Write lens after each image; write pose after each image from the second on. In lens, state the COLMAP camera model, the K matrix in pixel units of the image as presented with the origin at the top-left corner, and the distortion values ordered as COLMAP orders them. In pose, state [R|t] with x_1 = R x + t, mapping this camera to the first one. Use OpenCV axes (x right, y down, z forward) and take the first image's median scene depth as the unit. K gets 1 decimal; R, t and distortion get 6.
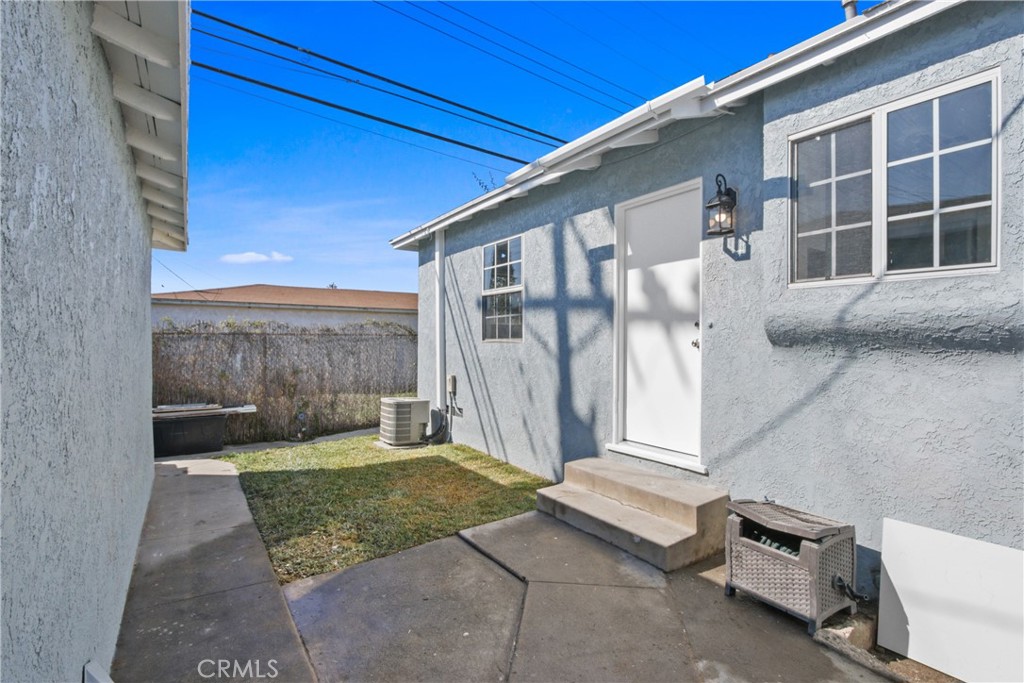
lens RADIAL K [[475.1, 0, 512.0], [0, 475.1, 341.5], [0, 0, 1]] dist [-0.010664, -0.000361]
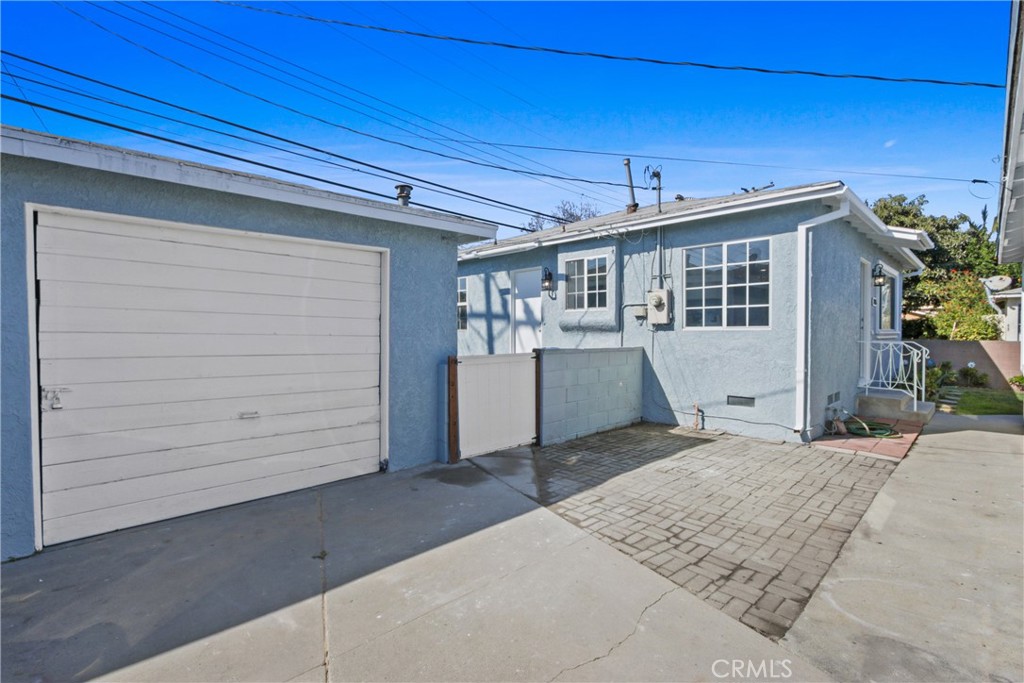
lens RADIAL K [[475.1, 0, 512.0], [0, 475.1, 341.5], [0, 0, 1]] dist [-0.010664, -0.000361]
pose [[0.985194, -0.025740, 0.169502, -0.224418], [0.021515, 0.999411, 0.026717, -0.009676], [-0.170090, -0.022675, 0.985168, -1.655226]]
